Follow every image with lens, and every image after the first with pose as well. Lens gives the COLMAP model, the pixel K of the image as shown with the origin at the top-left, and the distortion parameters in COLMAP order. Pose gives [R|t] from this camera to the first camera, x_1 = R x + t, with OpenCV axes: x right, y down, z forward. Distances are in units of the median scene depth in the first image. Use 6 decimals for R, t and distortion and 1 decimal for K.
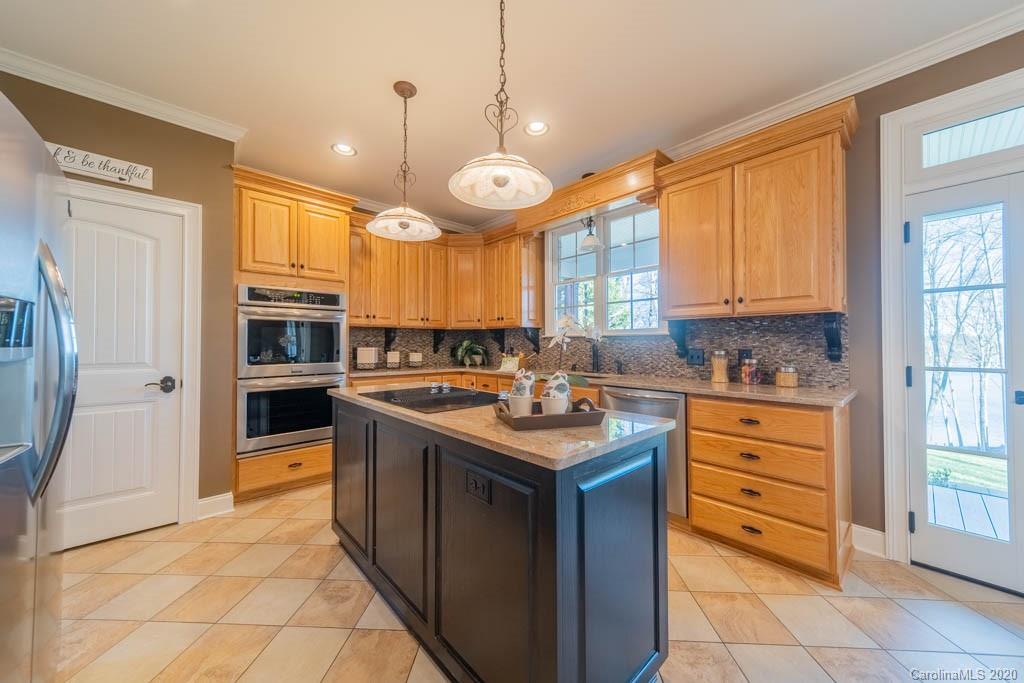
lens RADIAL K [[362.2, 0, 510.5], [0, 362.2, 340.0], [0, 0, 1]] dist [0.009109, -0.000143]
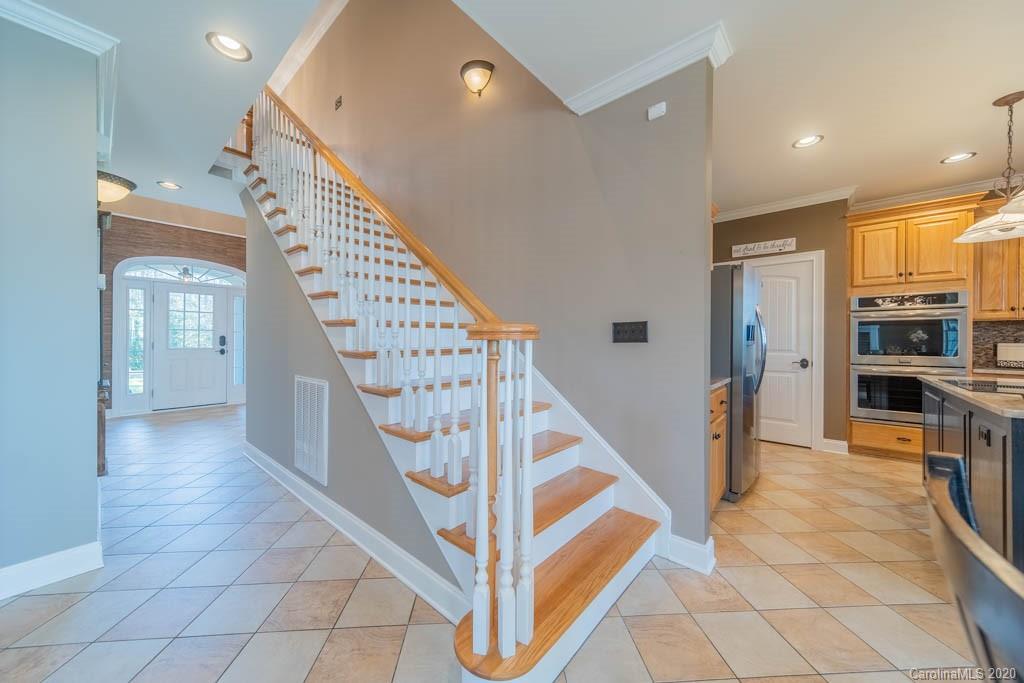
lens RADIAL K [[360.2, 0, 511.1], [0, 360.2, 340.5], [0, 0, 1]] dist [0.008227, -0.000201]
pose [[0.113111, 0.005002, -0.993570, 0.496139], [0.011673, 0.999912, 0.006363, -0.009124], [0.993514, -0.012318, 0.113043, -0.463603]]
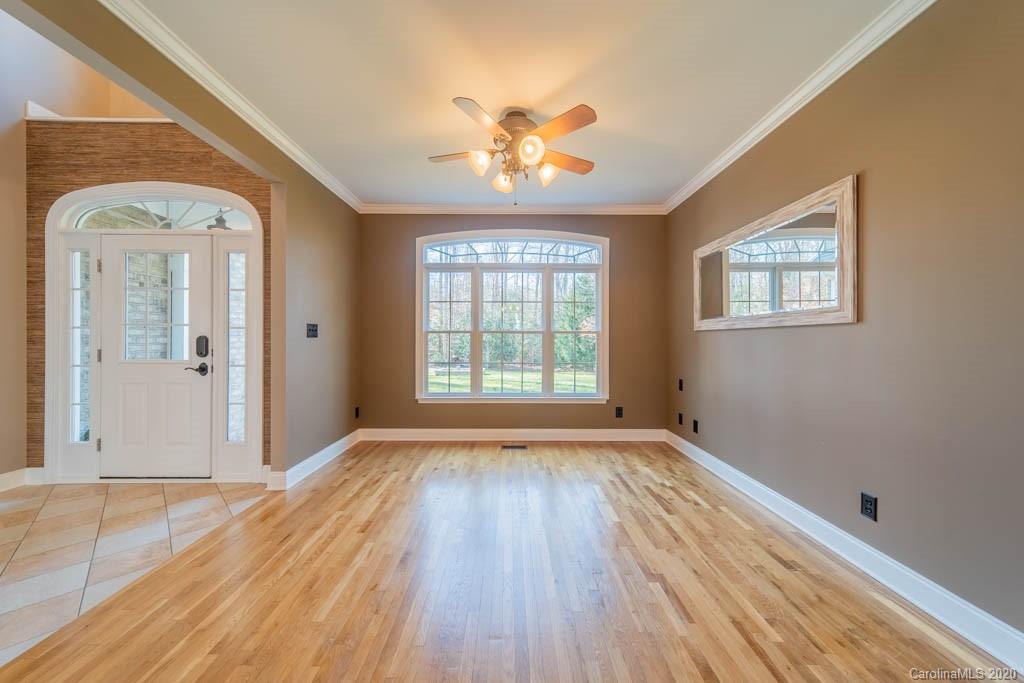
lens RADIAL K [[360.2, 0, 511.1], [0, 360.2, 340.5], [0, 0, 1]] dist [0.008227, -0.000201]
pose [[-0.671457, 0.001051, -0.741043, -1.834222], [0.009587, 0.999928, -0.007268, -0.014720], [0.740981, -0.011985, -0.671418, -0.600319]]
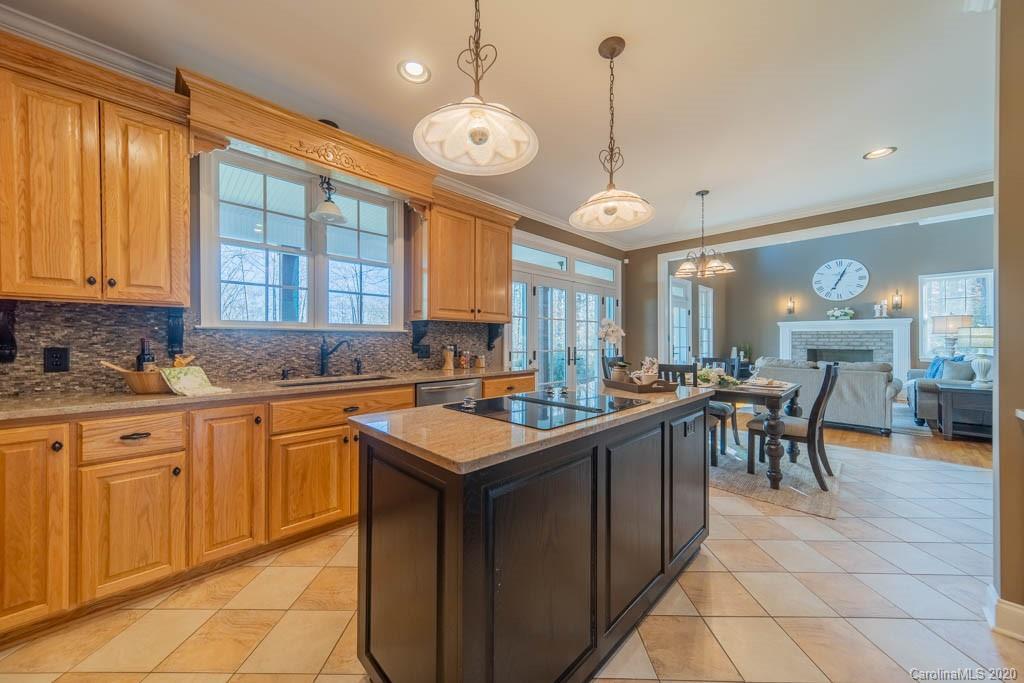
lens RADIAL K [[360.2, 0, 511.1], [0, 360.2, 340.5], [0, 0, 1]] dist [0.008227, -0.000201]
pose [[-0.036094, 0.001794, 0.999347, -0.711803], [-0.013507, 0.999906, -0.002283, 0.009227], [-0.999257, -0.013580, -0.036066, 0.783569]]
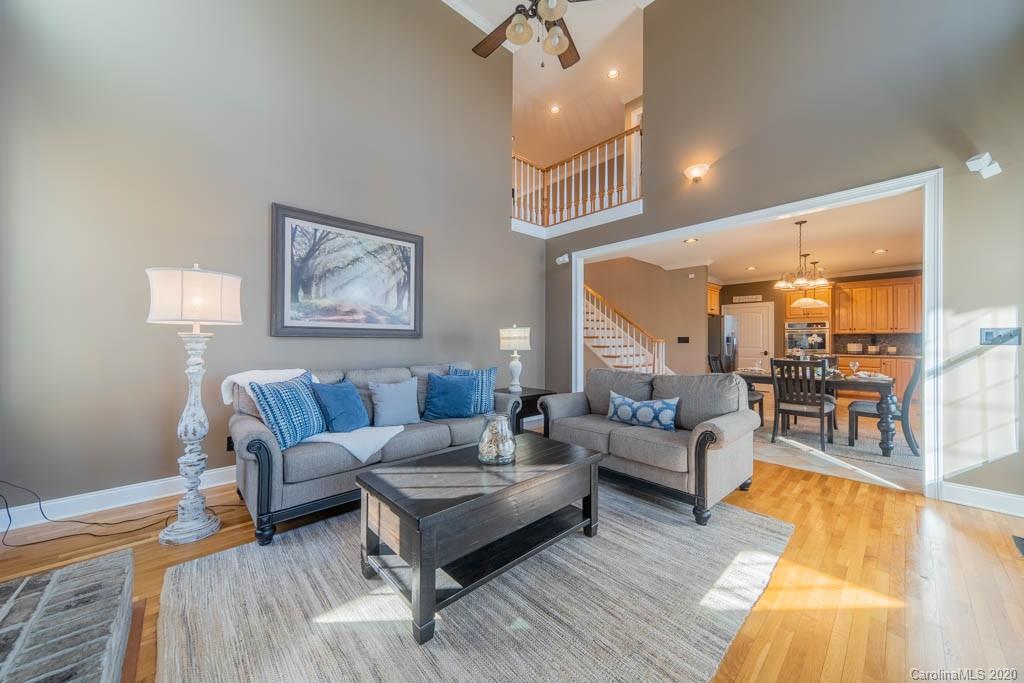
lens RADIAL K [[360.2, 0, 511.1], [0, 360.2, 340.5], [0, 0, 1]] dist [0.008227, -0.000201]
pose [[0.004133, -0.002453, -0.999988, 2.355361], [0.012878, 0.999914, -0.002399, -0.025392], [0.999909, -0.012868, 0.004164, -1.378081]]
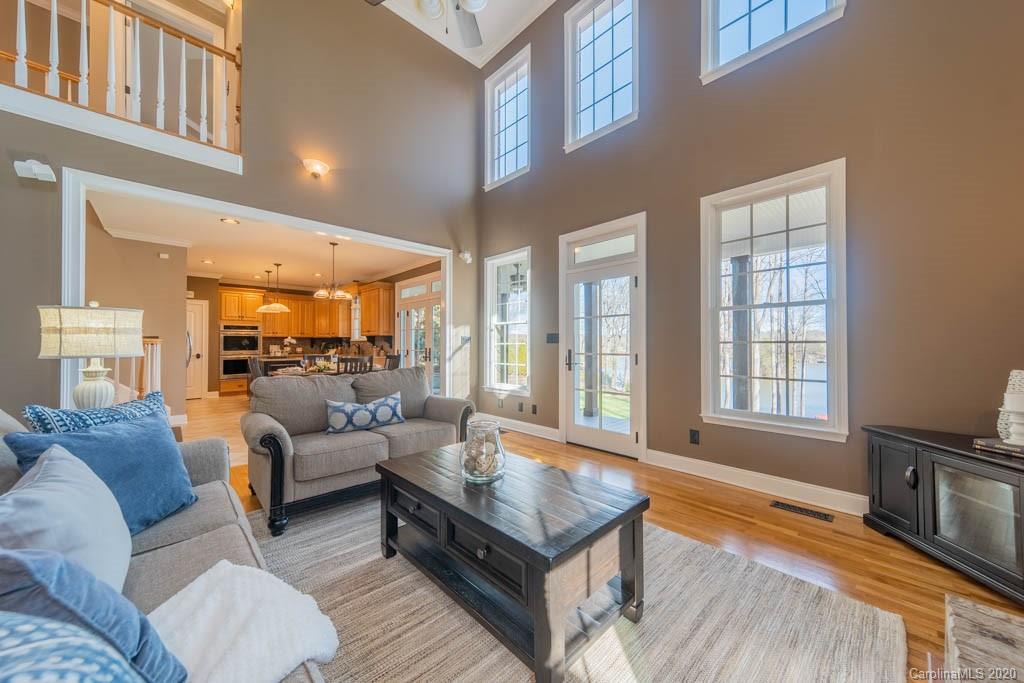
lens RADIAL K [[362.2, 0, 510.5], [0, 362.2, 340.0], [0, 0, 1]] dist [0.009109, -0.000143]
pose [[0.999847, -0.000070, 0.017490, 1.616928], [0.000073, 1.000000, -0.000154, -0.021245], [-0.017490, 0.000156, 0.999847, -2.077237]]
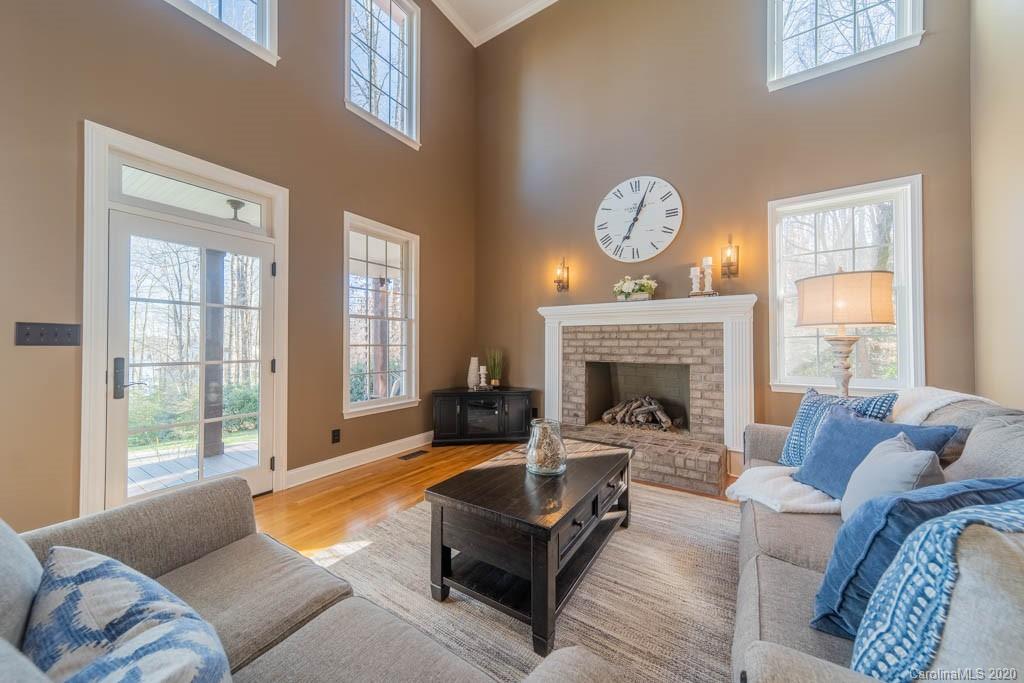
lens RADIAL K [[360.2, 0, 511.1], [0, 360.2, 340.5], [0, 0, 1]] dist [0.008227, -0.000201]
pose [[-0.254443, 0.013567, 0.966993, 0.887654], [-0.014227, 0.999741, -0.017770, -0.017056], [-0.966983, -0.018279, -0.254184, -1.148979]]
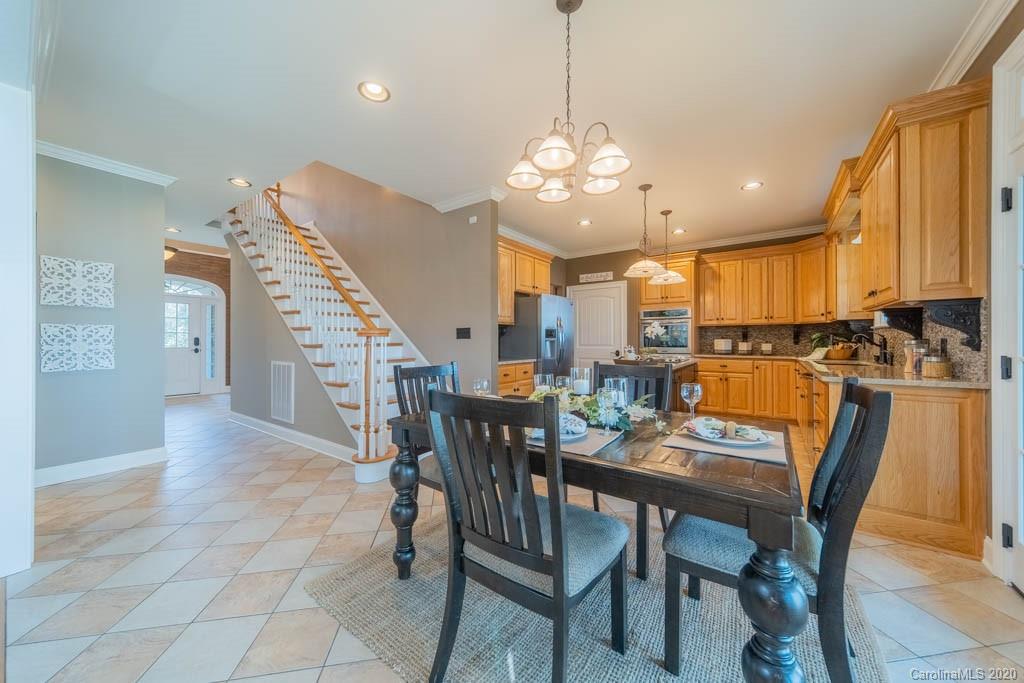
lens RADIAL K [[360.2, 0, 511.1], [0, 360.2, 340.5], [0, 0, 1]] dist [0.008227, -0.000201]
pose [[0.206264, -0.001041, -0.978496, 1.238045], [0.016060, 0.999868, 0.002322, 0.010314], [0.978365, -0.016194, 0.206253, -0.230628]]
